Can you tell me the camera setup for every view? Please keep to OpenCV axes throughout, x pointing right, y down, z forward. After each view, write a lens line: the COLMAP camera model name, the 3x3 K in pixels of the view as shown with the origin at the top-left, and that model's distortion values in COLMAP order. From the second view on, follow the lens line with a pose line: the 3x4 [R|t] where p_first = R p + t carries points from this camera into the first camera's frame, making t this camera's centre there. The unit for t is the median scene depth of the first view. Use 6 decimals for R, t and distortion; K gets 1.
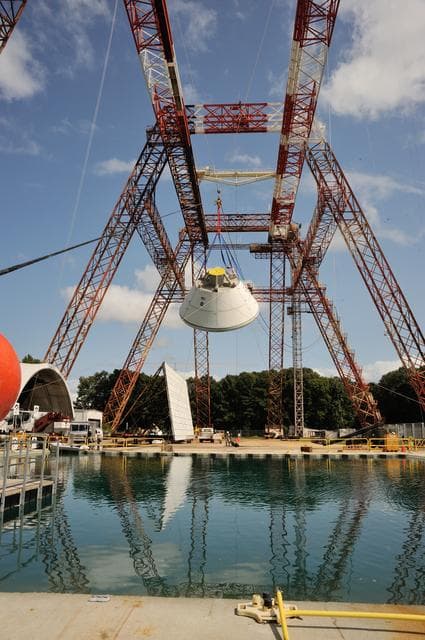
lens RADIAL K [[532.1, 0, 216.5], [0, 532.1, 319.8], [0, 0, 1]] dist [-0.093622, 0.013324]
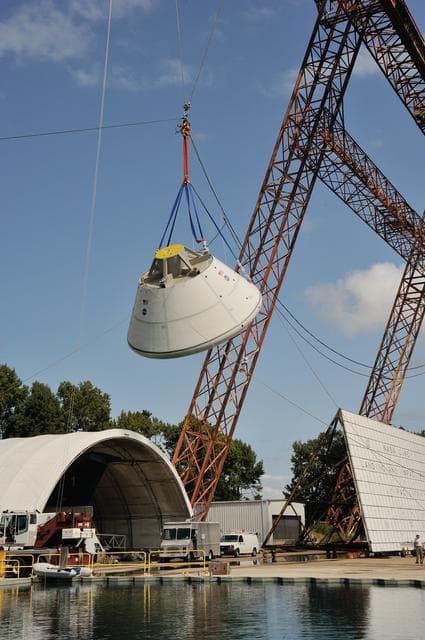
lens RADIAL K [[922.7, 0, 212.5], [0, 922.7, 320.0], [0, 0, 1]] dist [0.030320, 1.167422]
pose [[0.910284, -0.119650, -0.396316, 0.126324], [0.112397, 0.992793, -0.041570, 0.008248], [0.398433, -0.006704, 0.917173, 0.035822]]
